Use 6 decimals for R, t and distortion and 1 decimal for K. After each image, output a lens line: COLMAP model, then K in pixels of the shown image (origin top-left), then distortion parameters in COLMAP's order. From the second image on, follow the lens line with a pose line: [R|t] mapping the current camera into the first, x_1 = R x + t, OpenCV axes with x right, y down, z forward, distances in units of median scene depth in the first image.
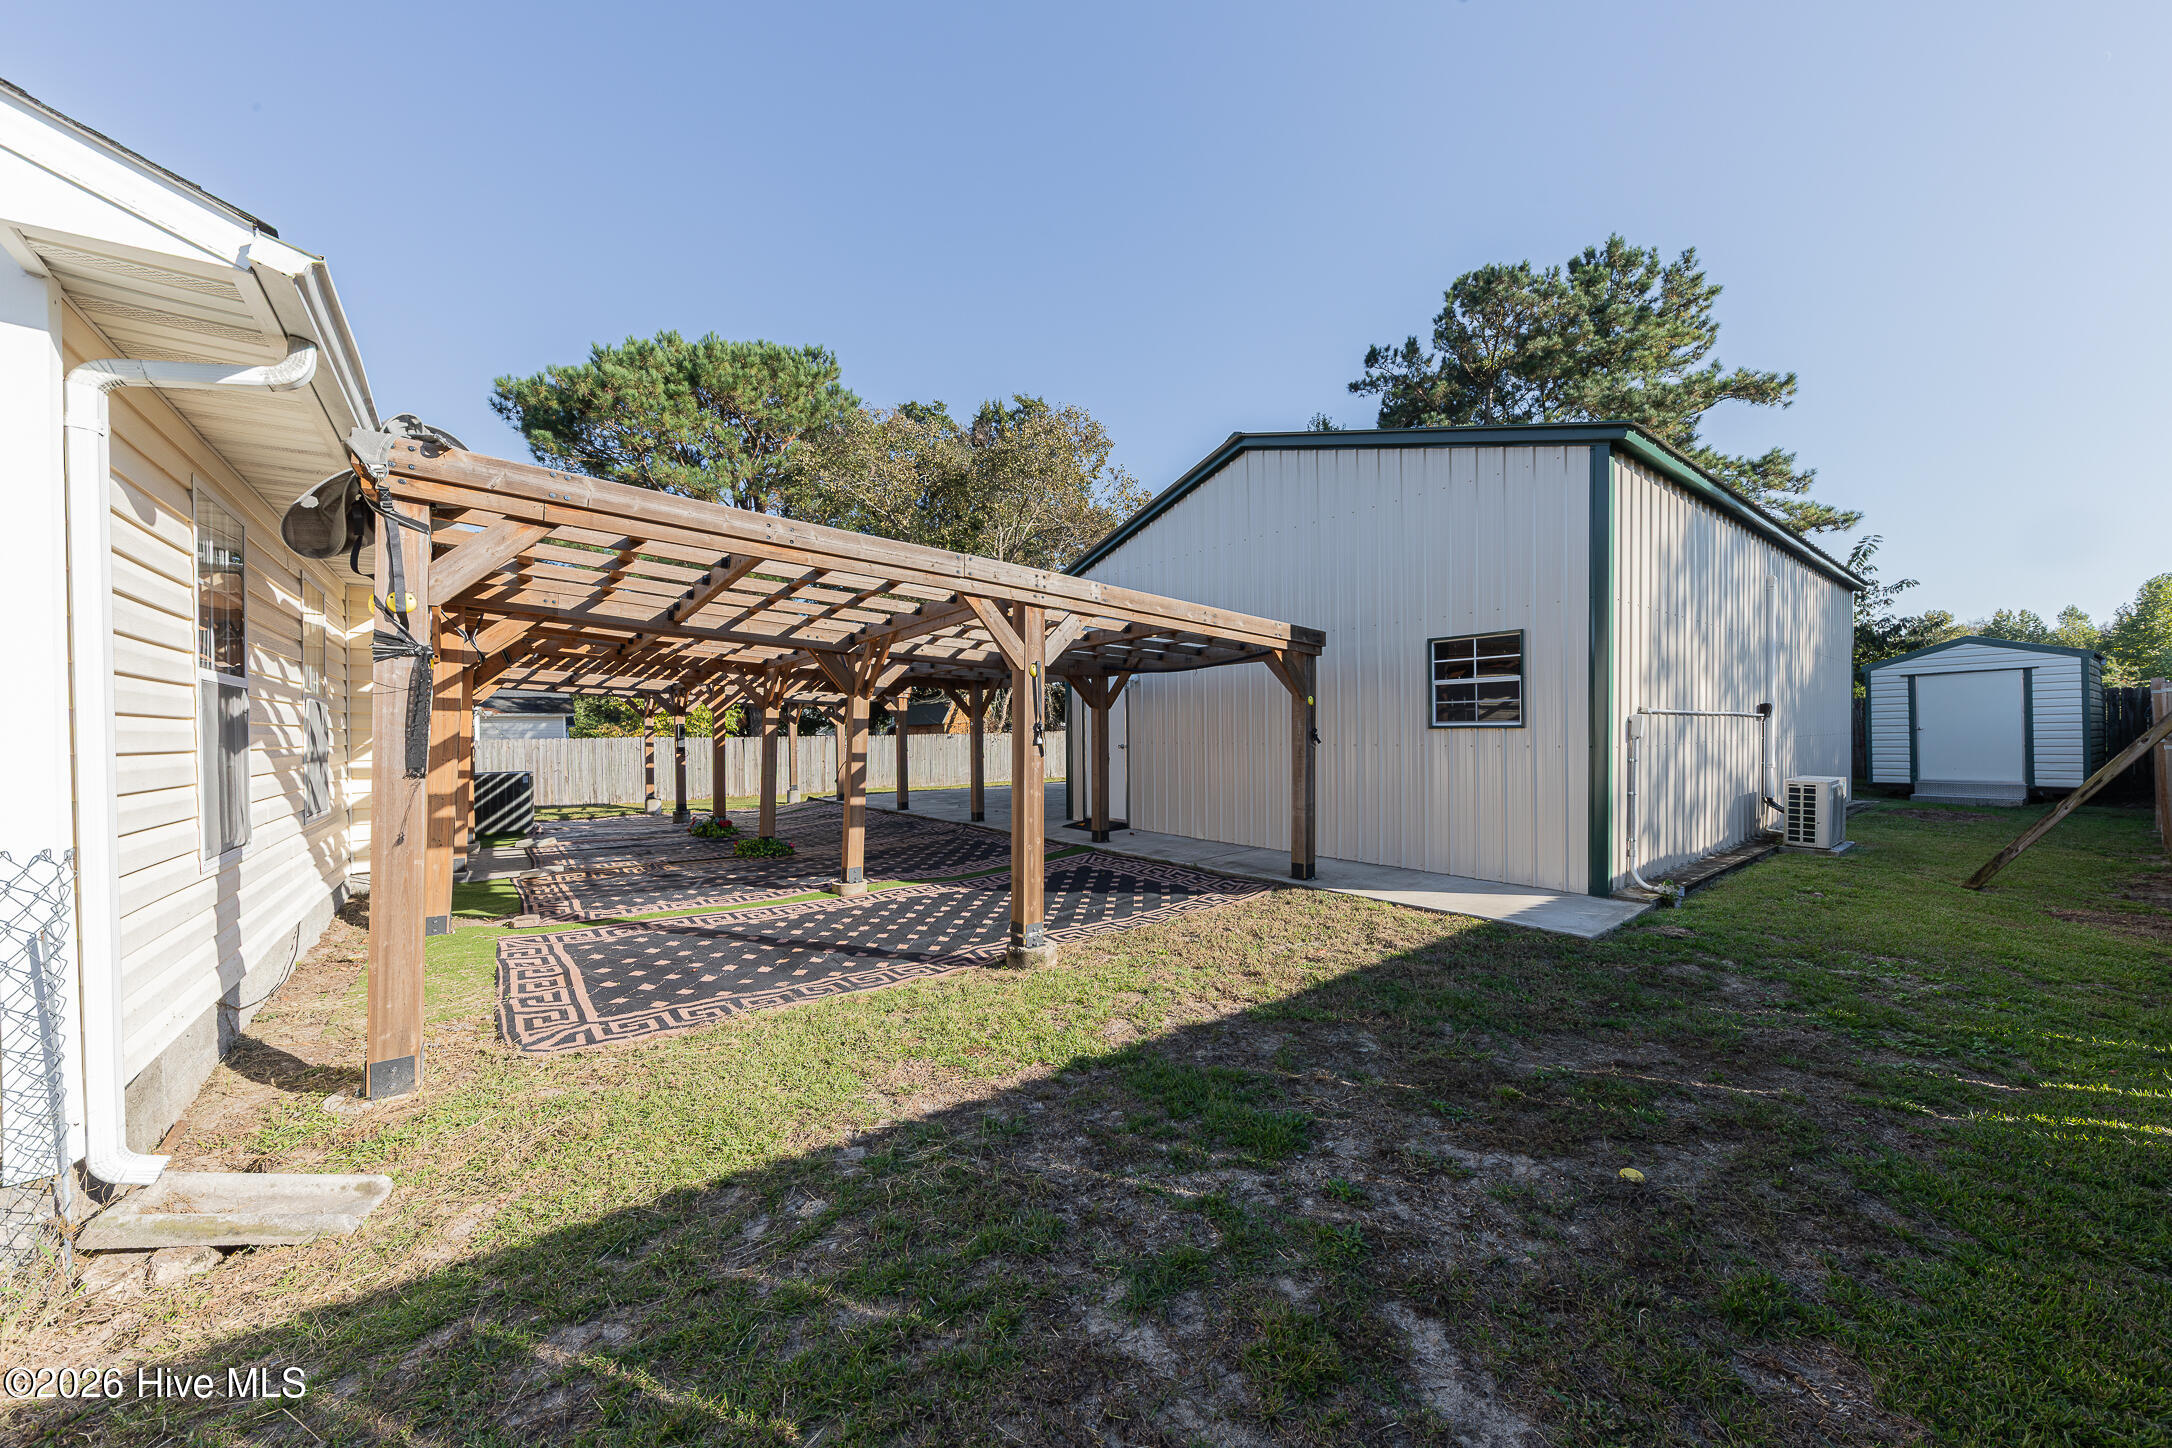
lens RADIAL K [[751.7, 0, 1122.9], [0, 751.7, 731.9], [0, 0, 1]] dist [0.004636, -0.000032]
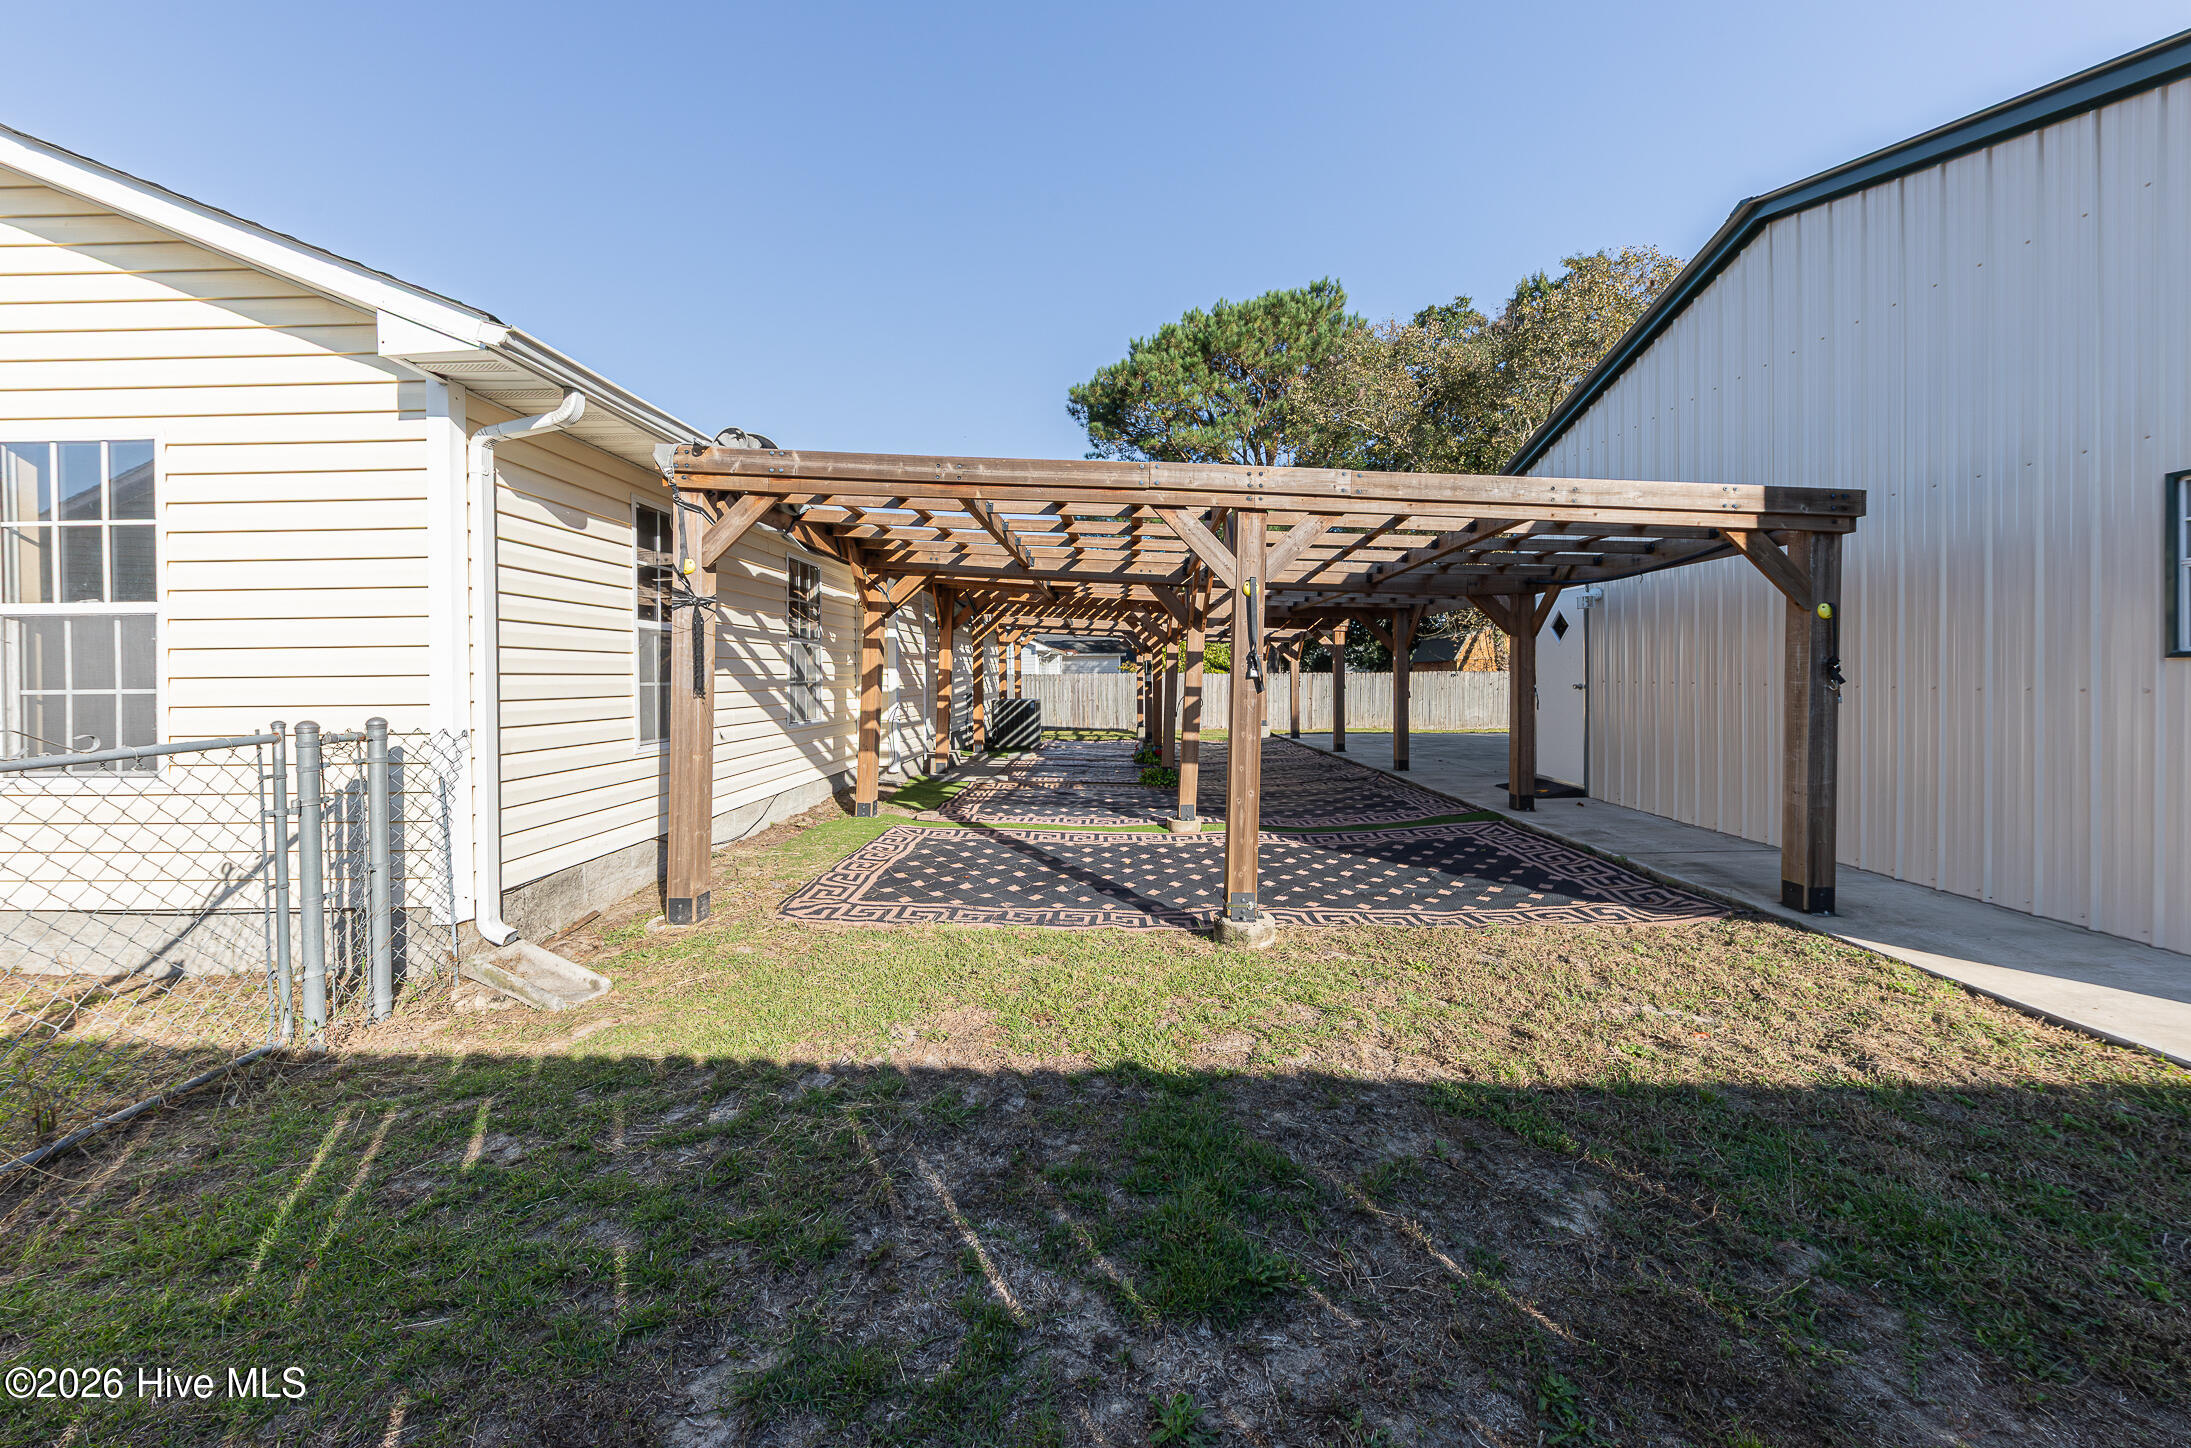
lens RADIAL K [[773.0, 0, 1099.7], [0, 773.0, 675.2], [0, 0, 1]] dist [0.018595, -0.005986]
pose [[0.761920, 0.006751, -0.647636, 0.214559], [-0.002241, 0.999967, 0.007787, 0.005332], [0.647668, -0.004482, 0.761910, 0.166230]]
